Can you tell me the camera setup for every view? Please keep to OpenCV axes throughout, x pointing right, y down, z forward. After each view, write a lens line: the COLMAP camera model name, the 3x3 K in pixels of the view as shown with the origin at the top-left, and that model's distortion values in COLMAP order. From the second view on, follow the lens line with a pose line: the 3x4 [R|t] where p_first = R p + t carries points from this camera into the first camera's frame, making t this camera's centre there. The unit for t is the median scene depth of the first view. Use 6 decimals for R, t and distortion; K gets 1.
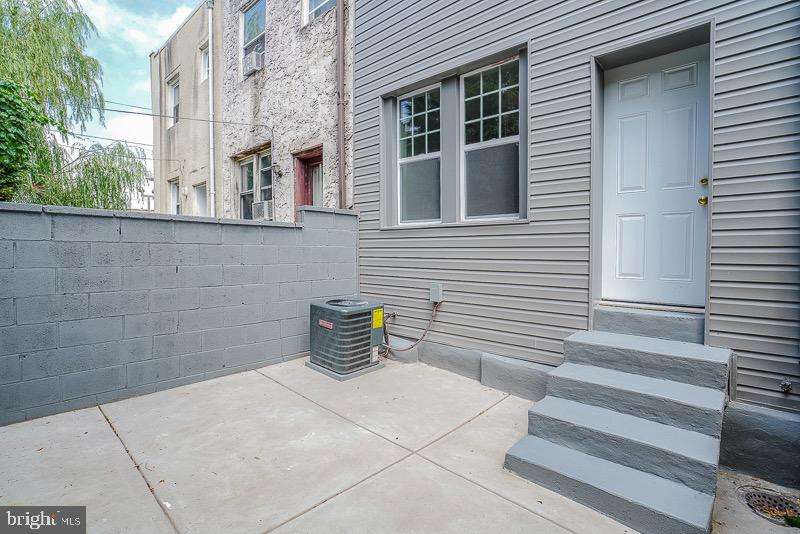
lens RADIAL K [[375.6, 0, 406.9], [0, 375.6, 266.5], [0, 0, 1]] dist [-0.051532, 0.017951]
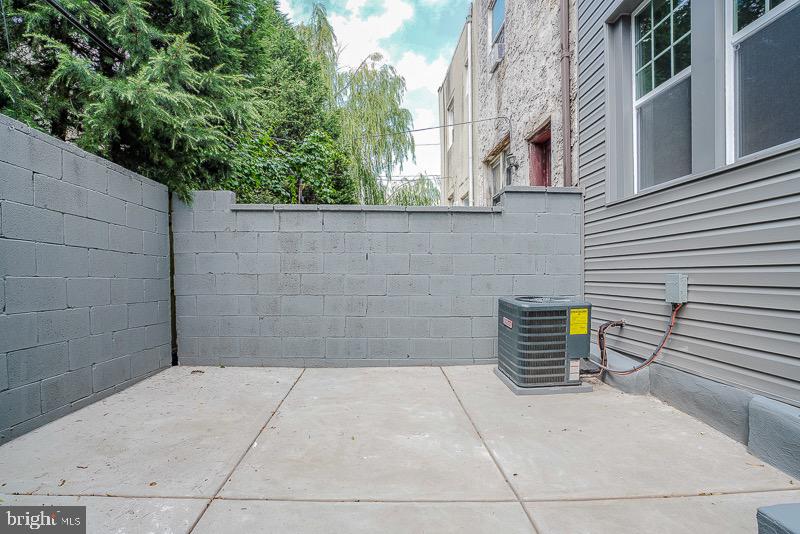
lens RADIAL K [[396.1, 0, 404.0], [0, 396.1, 286.5], [0, 0, 1]] dist [-0.039644, 0.007078]
pose [[0.703117, 0.012126, -0.710971, 0.227043], [-0.021311, 0.999765, -0.004024, 0.080778], [0.710755, 0.017981, 0.703210, 0.225466]]
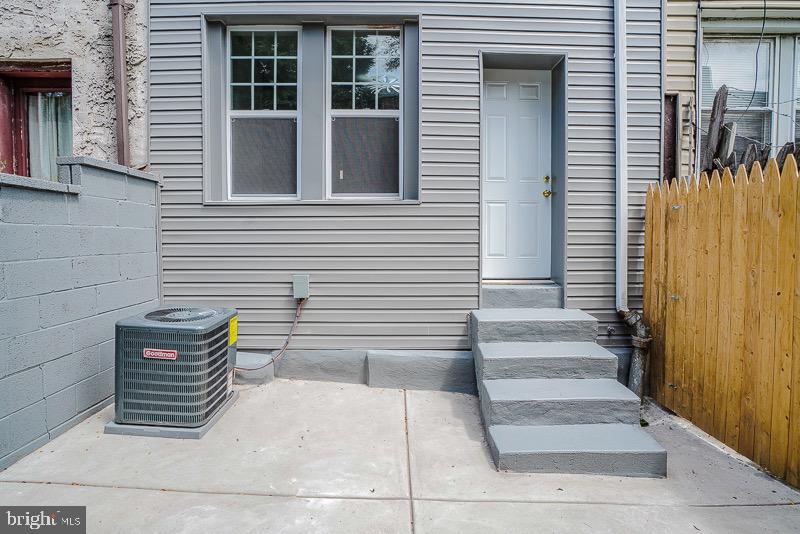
lens RADIAL K [[375.6, 0, 394.2], [0, 375.6, 246.5], [0, 0, 1]] dist [-0.051532, 0.017951]
pose [[0.748984, -0.021559, 0.662237, -0.309166], [0.028695, 0.999588, 0.000087, -0.010220], [-0.661967, 0.018938, 0.749294, 0.282027]]
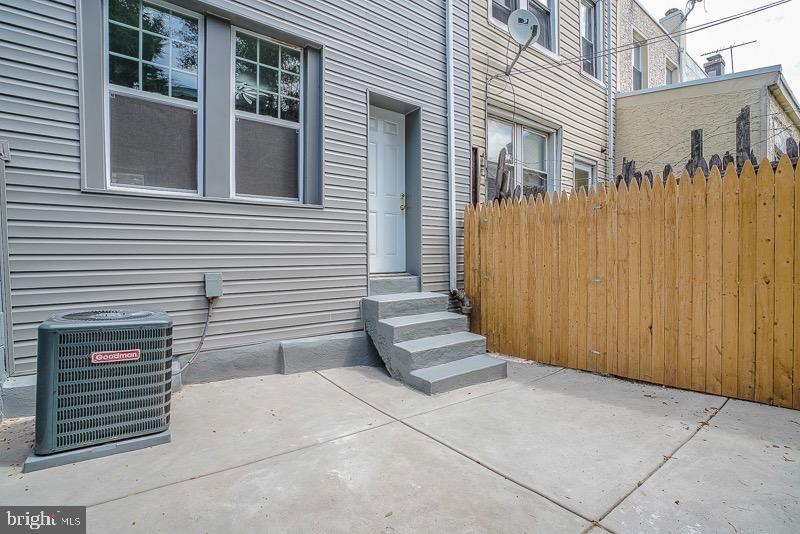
lens RADIAL K [[375.6, 0, 394.0], [0, 375.6, 266.1], [0, 0, 1]] dist [-0.051532, 0.017951]
pose [[0.212088, -0.027954, 0.976851, -0.611064], [0.047401, 0.998708, 0.018288, 0.035753], [-0.976100, 0.042425, 0.213139, 0.486617]]
